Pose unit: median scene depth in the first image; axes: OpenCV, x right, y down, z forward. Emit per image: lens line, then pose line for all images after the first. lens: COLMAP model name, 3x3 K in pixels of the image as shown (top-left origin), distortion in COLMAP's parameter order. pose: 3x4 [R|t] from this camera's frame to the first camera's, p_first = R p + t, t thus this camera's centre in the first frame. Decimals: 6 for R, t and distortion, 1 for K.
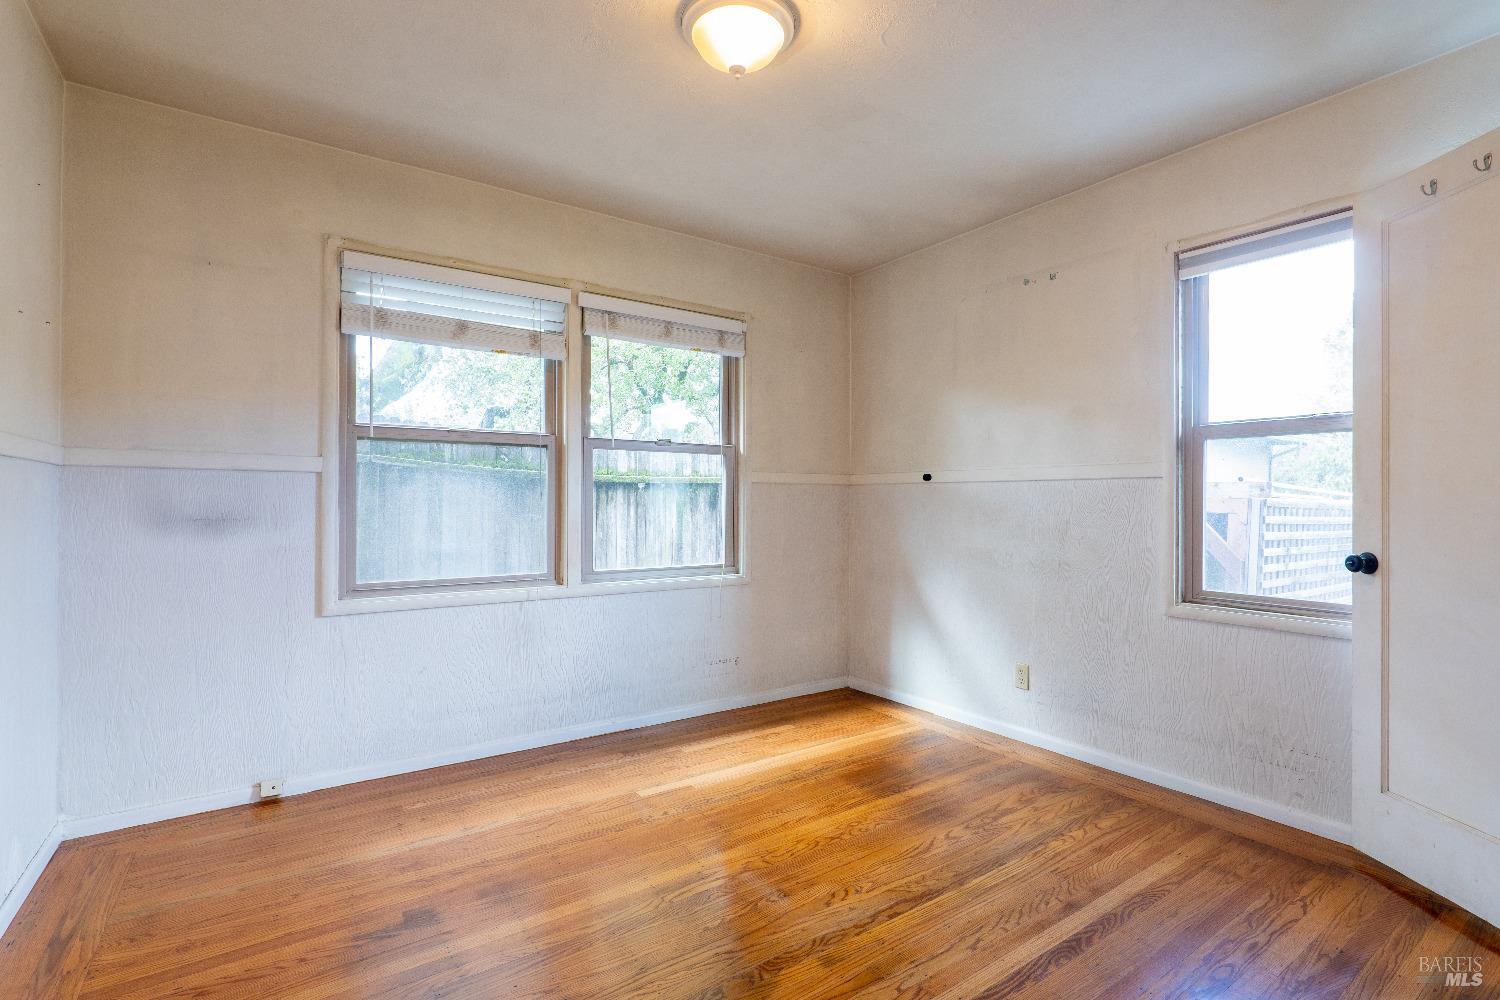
lens RADIAL K [[701.2, 0, 750.0], [0, 701.2, 500.0], [0, 0, 1]] dist [-0.016948, 0.005122]
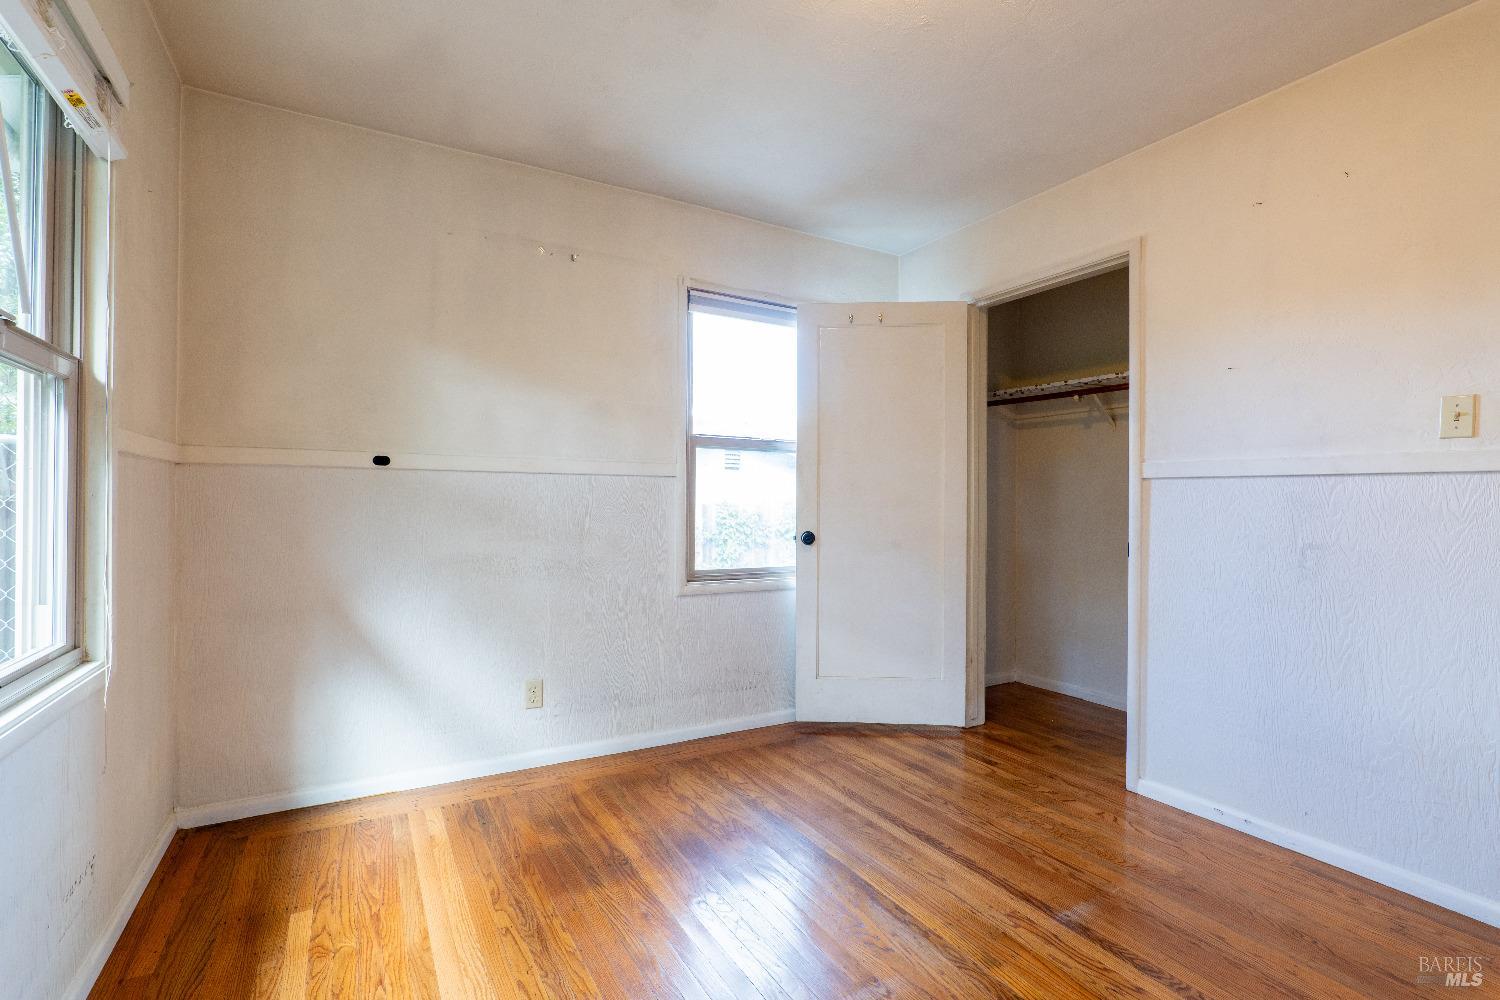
lens RADIAL K [[701.2, 0, 750.0], [0, 701.2, 500.0], [0, 0, 1]] dist [-0.016948, 0.005122]
pose [[0.084264, -0.003672, 0.996437, -0.603889], [-0.012217, 0.999914, 0.004718, -0.001231], [-0.996369, -0.012571, 0.084212, 0.842527]]
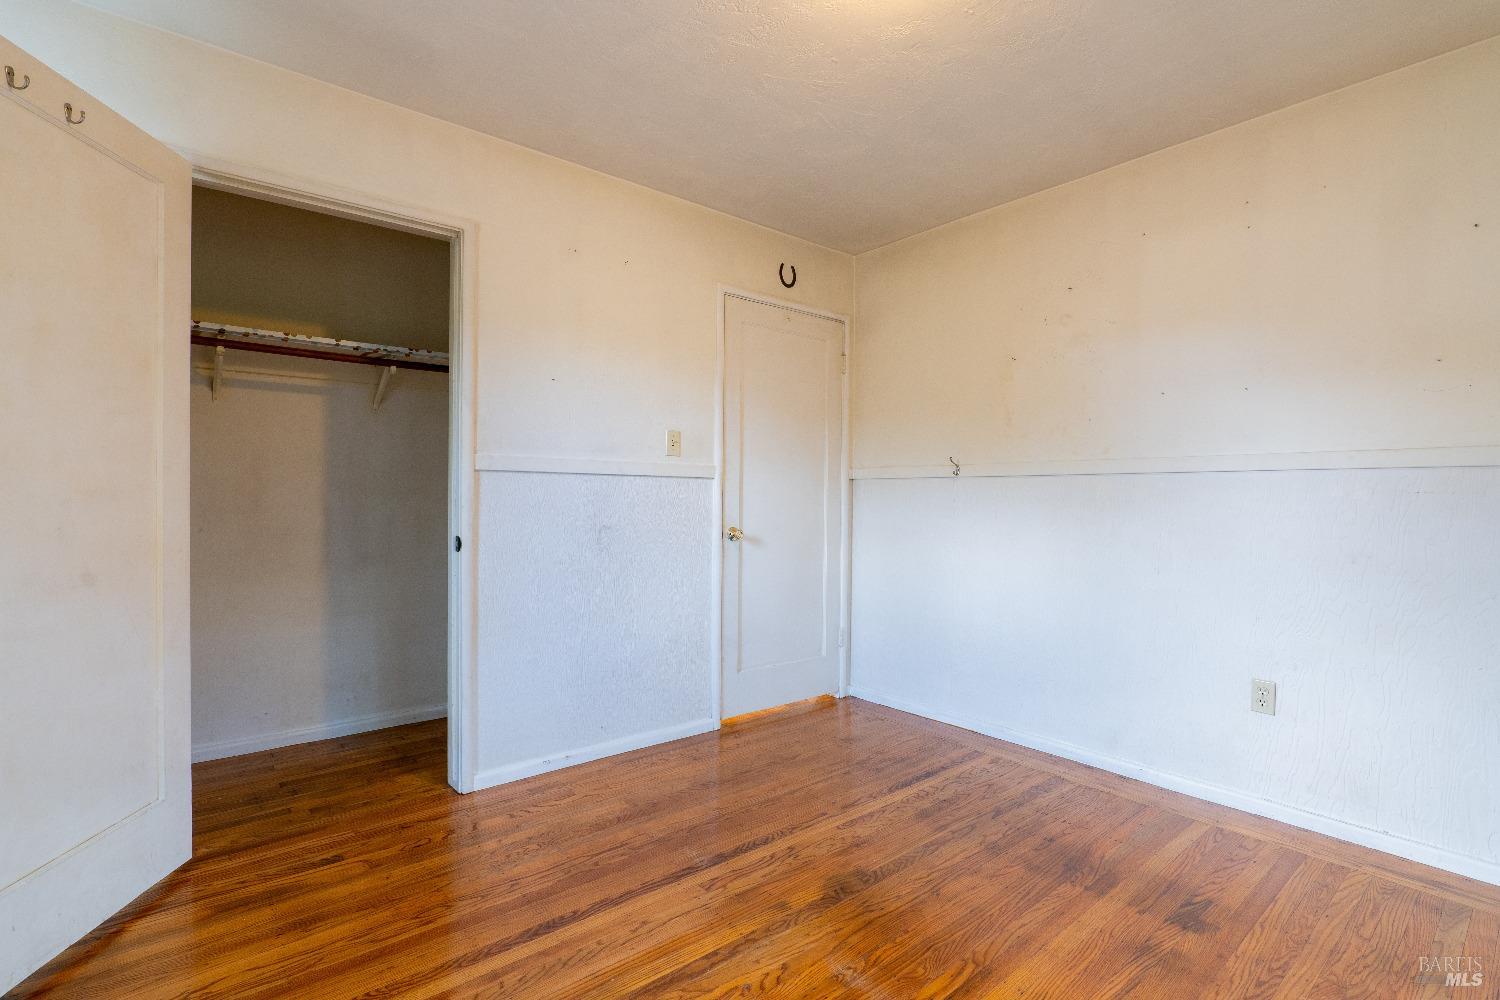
lens RADIAL K [[701.2, 0, 750.0], [0, 701.2, 500.0], [0, 0, 1]] dist [-0.016948, 0.005122]
pose [[-0.996075, -0.013116, -0.087531, 0.179795], [-0.013138, 0.999914, -0.000328, 0.003529], [0.087528, 0.000823, -0.996162, 1.406757]]
